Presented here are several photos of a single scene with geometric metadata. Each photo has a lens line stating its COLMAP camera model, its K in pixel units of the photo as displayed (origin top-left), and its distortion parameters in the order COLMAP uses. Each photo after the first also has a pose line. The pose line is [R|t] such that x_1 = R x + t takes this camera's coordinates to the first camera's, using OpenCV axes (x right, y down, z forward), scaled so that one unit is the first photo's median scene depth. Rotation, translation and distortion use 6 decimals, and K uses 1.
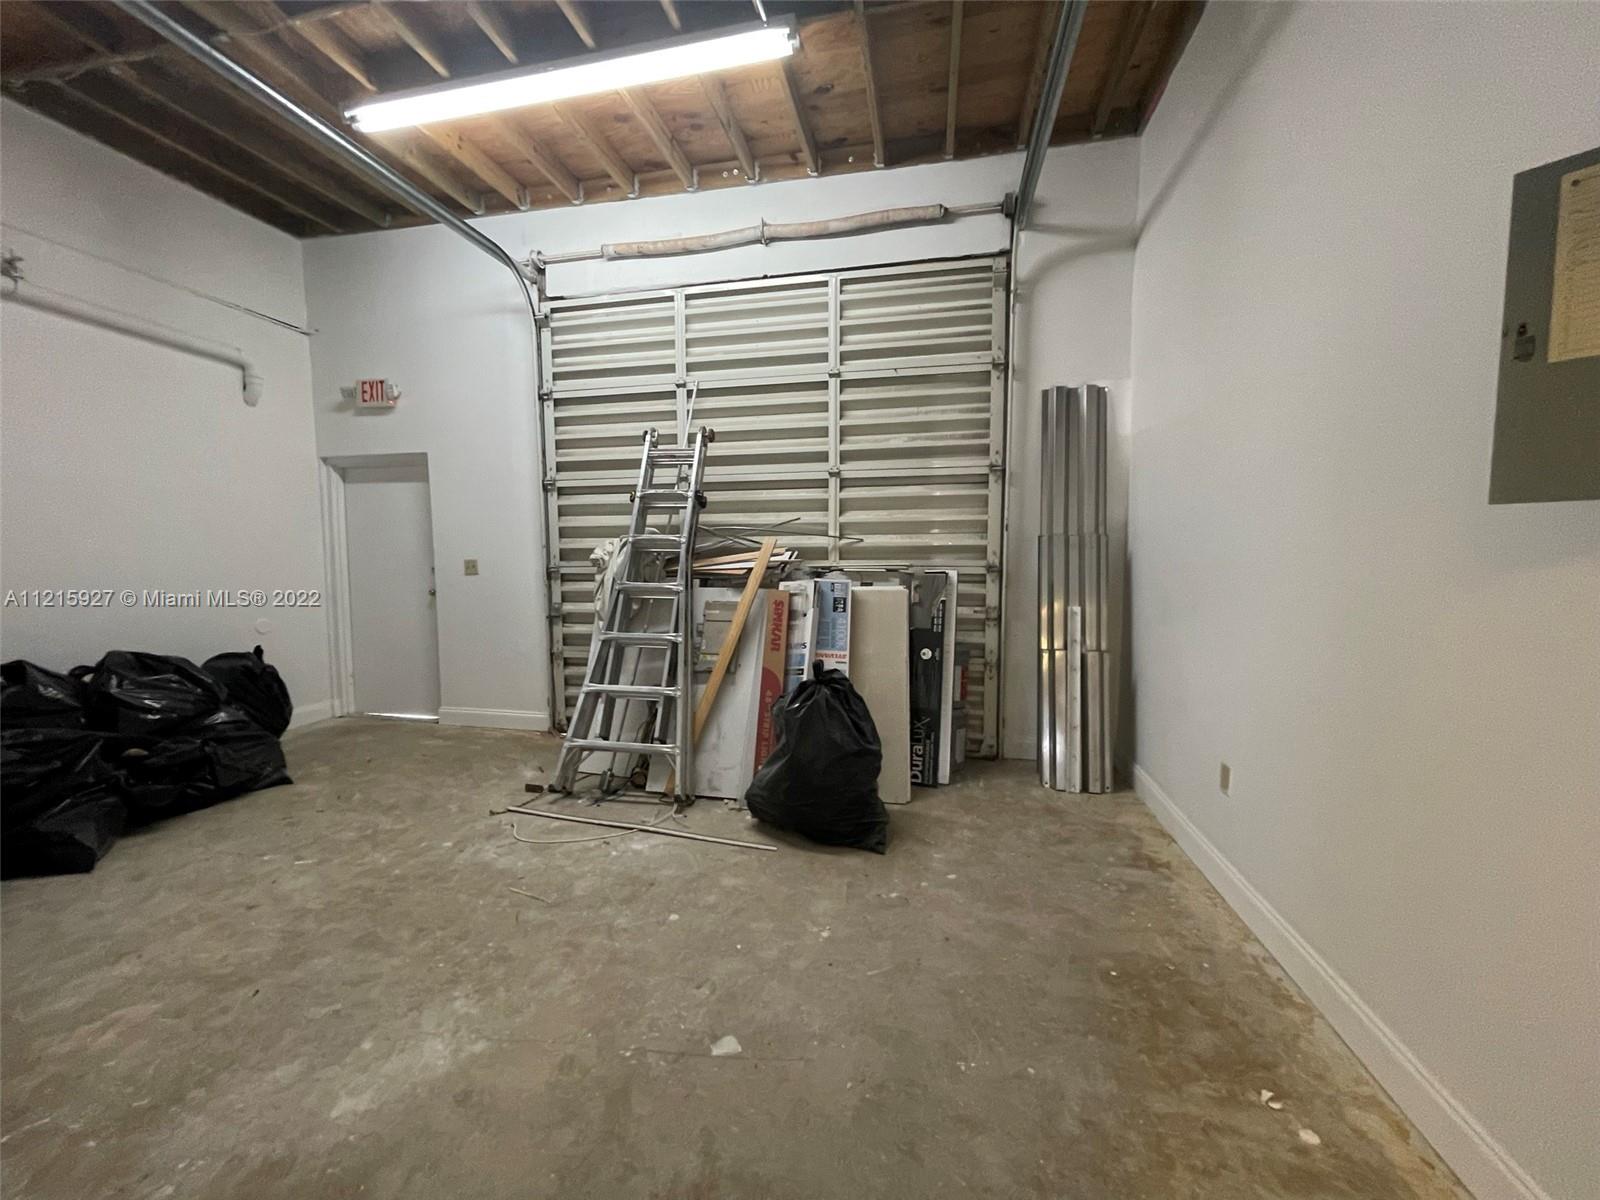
lens RADIAL K [[644.5, 0, 792.6], [0, 644.5, 606.2], [0, 0, 1]] dist [-0.000188, 0.000051]
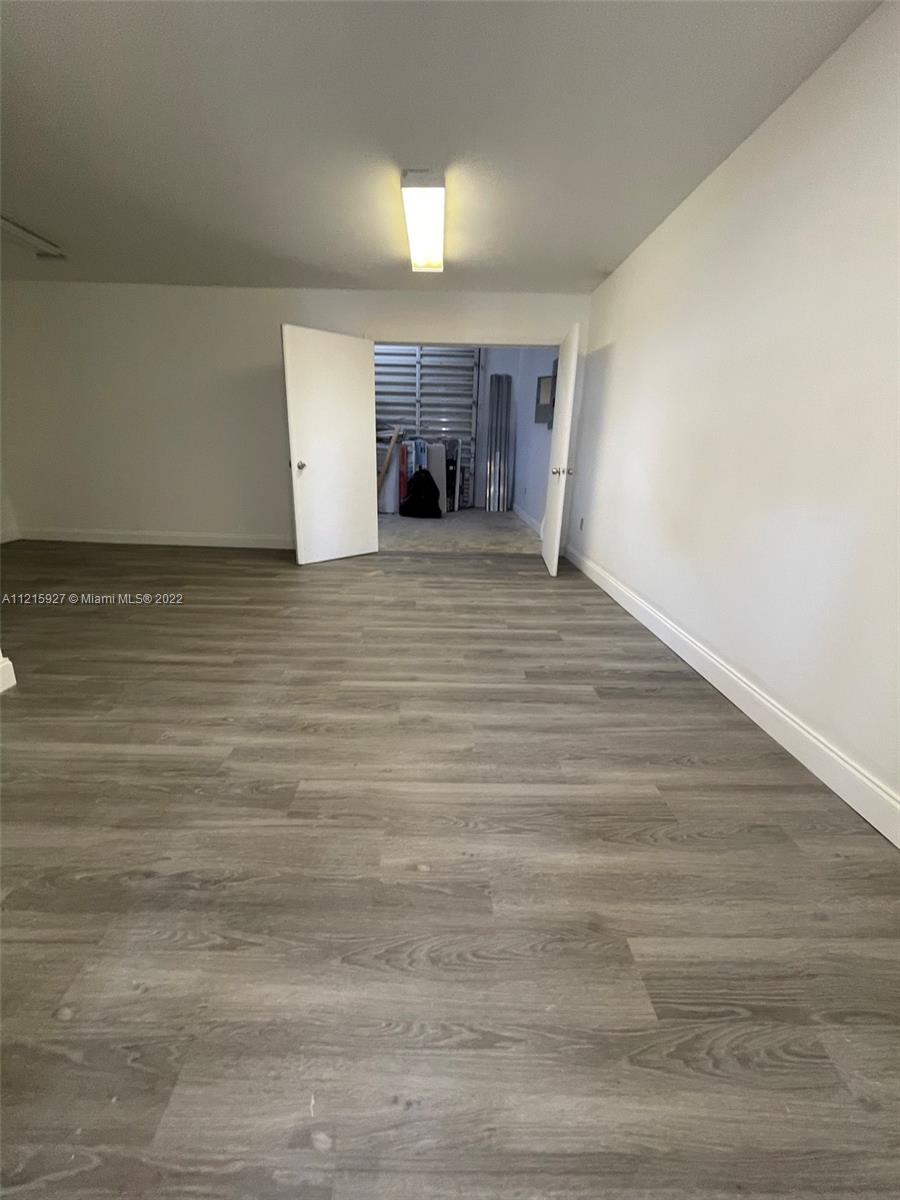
lens RADIAL K [[483.4, 0, 445.1], [0, 483.4, 596.0], [0, 0, 1]] dist [-0.000188, 0.000051]
pose [[0.970335, -0.043608, 0.237800, -0.366415], [-0.010906, 0.974702, 0.223244, 0.147707], [-0.241519, -0.219215, 0.945311, -1.205126]]
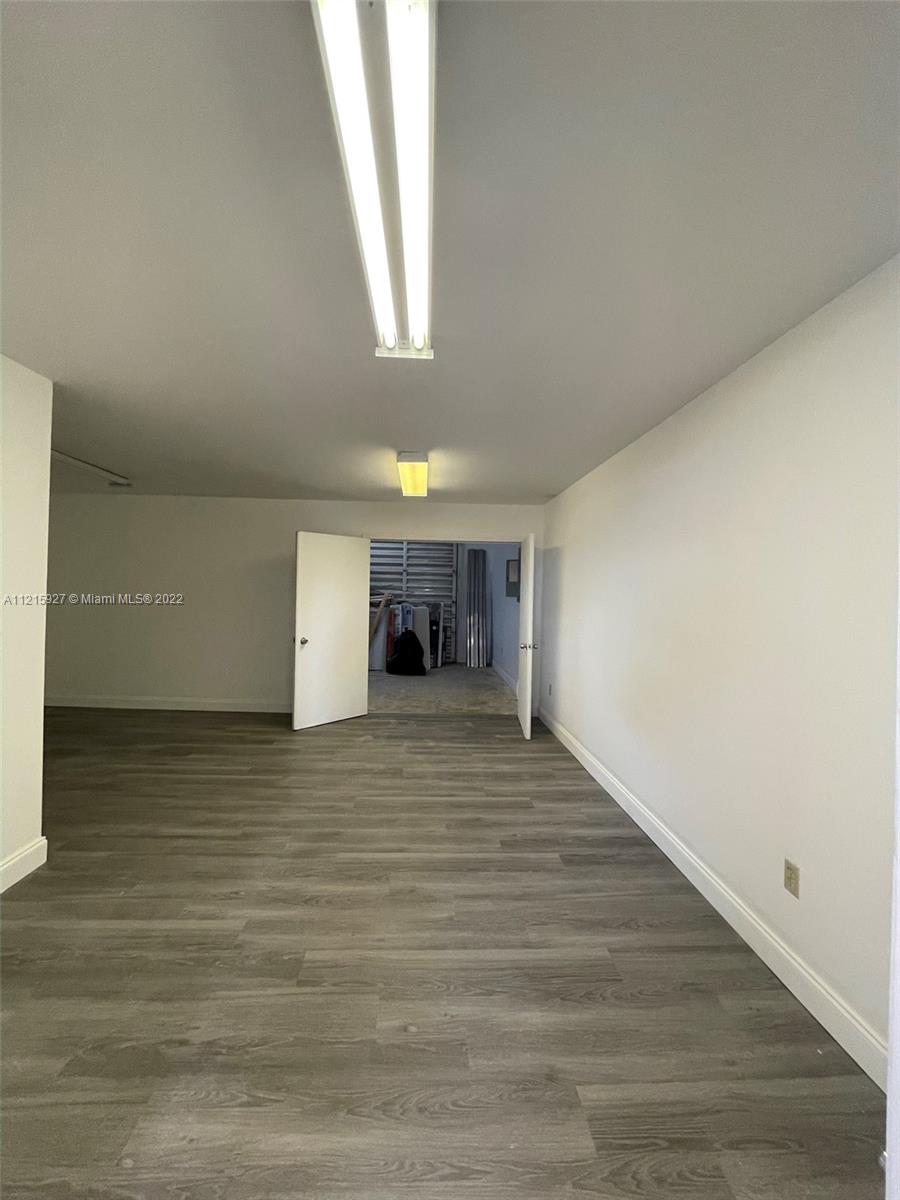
lens RADIAL K [[483.4, 0, 443.0], [0, 483.4, 591.5], [0, 0, 1]] dist [-0.000188, 0.000051]
pose [[0.962995, 0.025119, 0.268346, -0.400188], [-0.004508, 0.997009, -0.077150, 0.076521], [-0.269481, 0.073085, 0.960228, -1.339425]]
